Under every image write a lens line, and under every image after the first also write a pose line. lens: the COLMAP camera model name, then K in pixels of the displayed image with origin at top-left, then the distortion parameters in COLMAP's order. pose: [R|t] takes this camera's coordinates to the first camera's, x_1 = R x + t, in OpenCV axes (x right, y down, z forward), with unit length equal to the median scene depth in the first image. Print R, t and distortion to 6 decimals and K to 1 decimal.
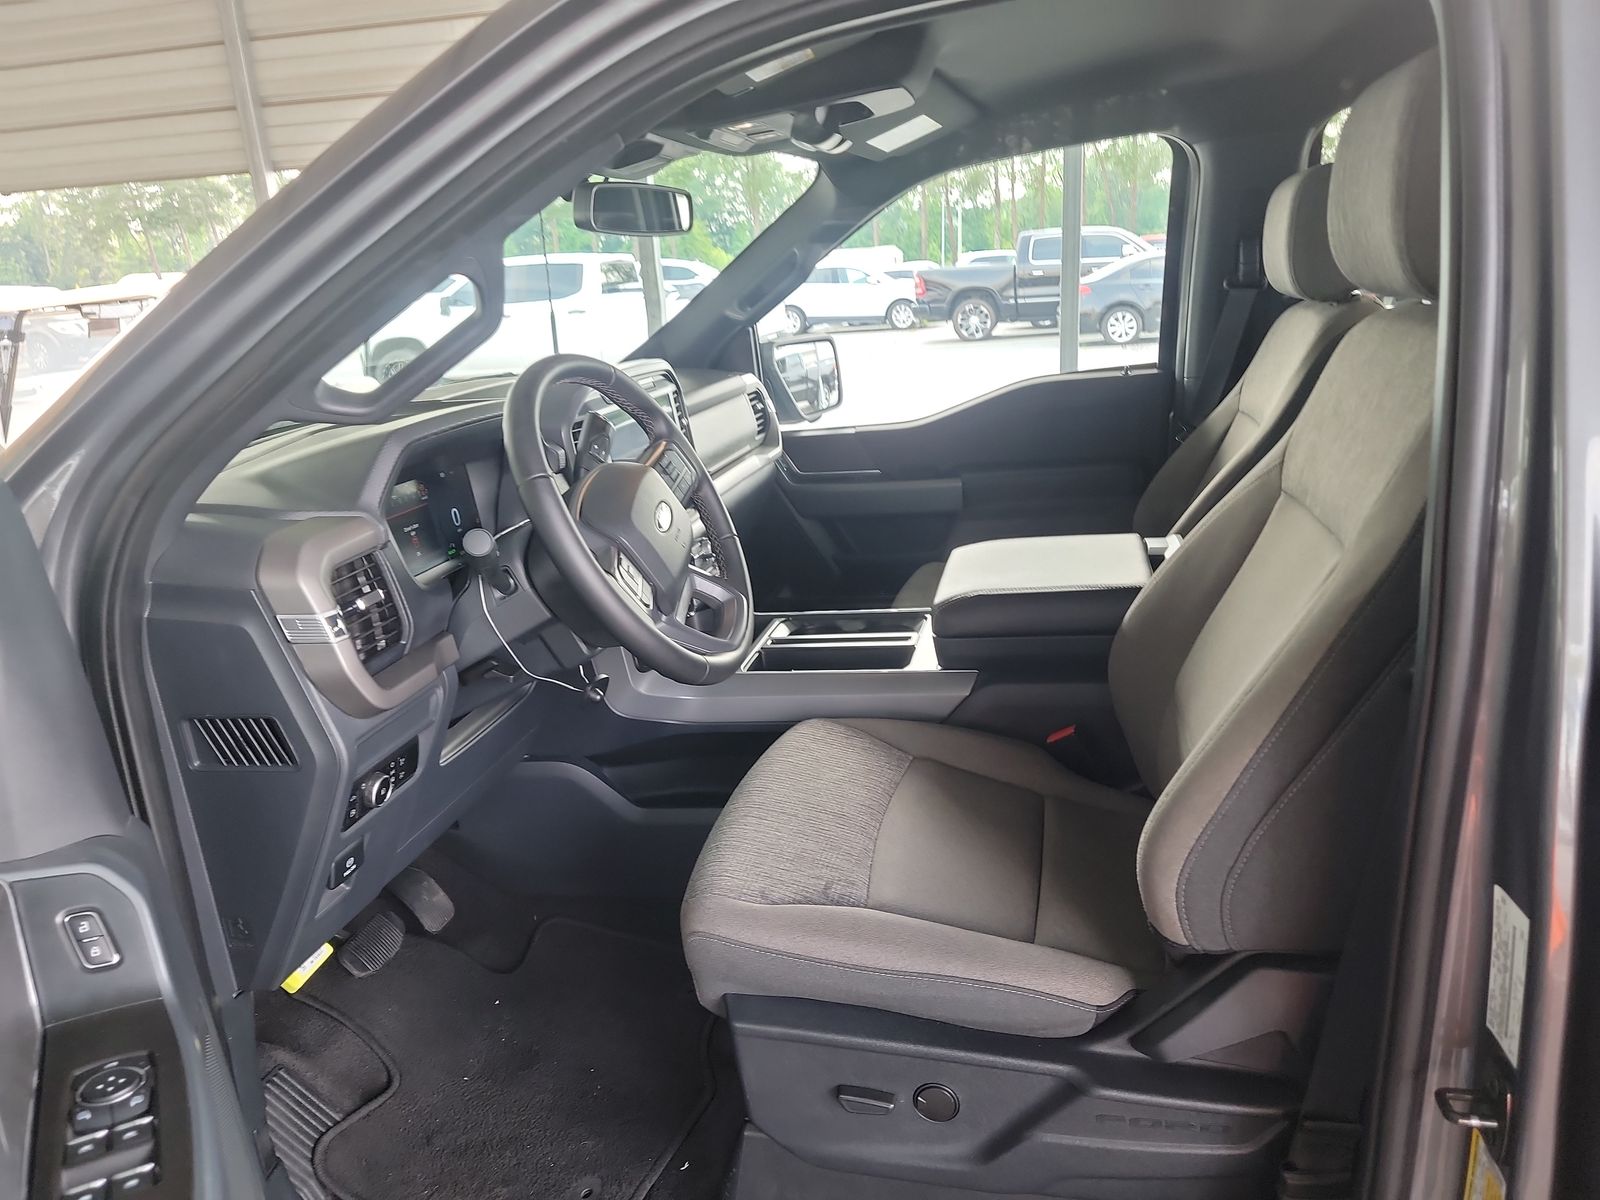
lens RADIAL K [[1132.5, 0, 788.5], [0, 1132.5, 604.2], [0, 0, 1]] dist [0.028090, -0.000627]
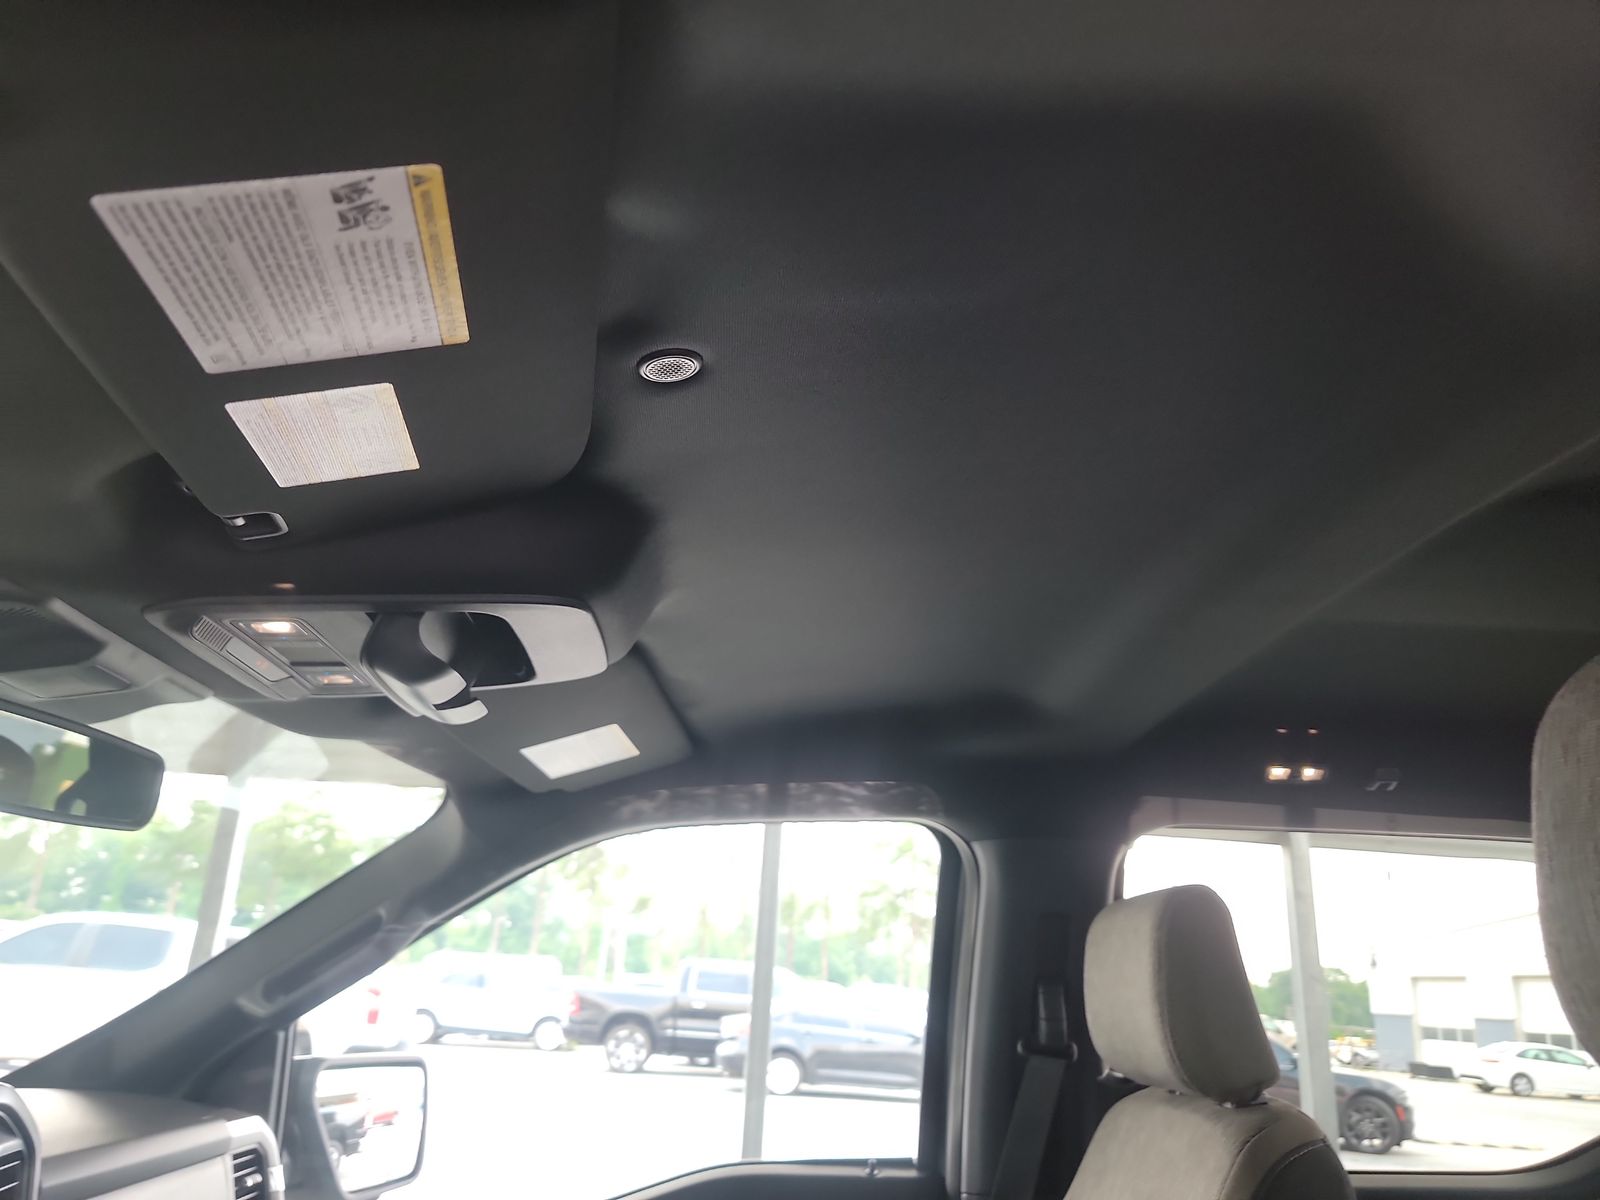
lens RADIAL K [[1132.5, 0, 782.7], [0, 1132.5, 604.9], [0, 0, 1]] dist [0.028090, -0.000627]
pose [[0.953488, 0.200841, 0.224774, 0.014862], [-0.034506, 0.813515, -0.580519, -0.032881], [-0.299449, 0.545762, 0.782607, 0.124745]]
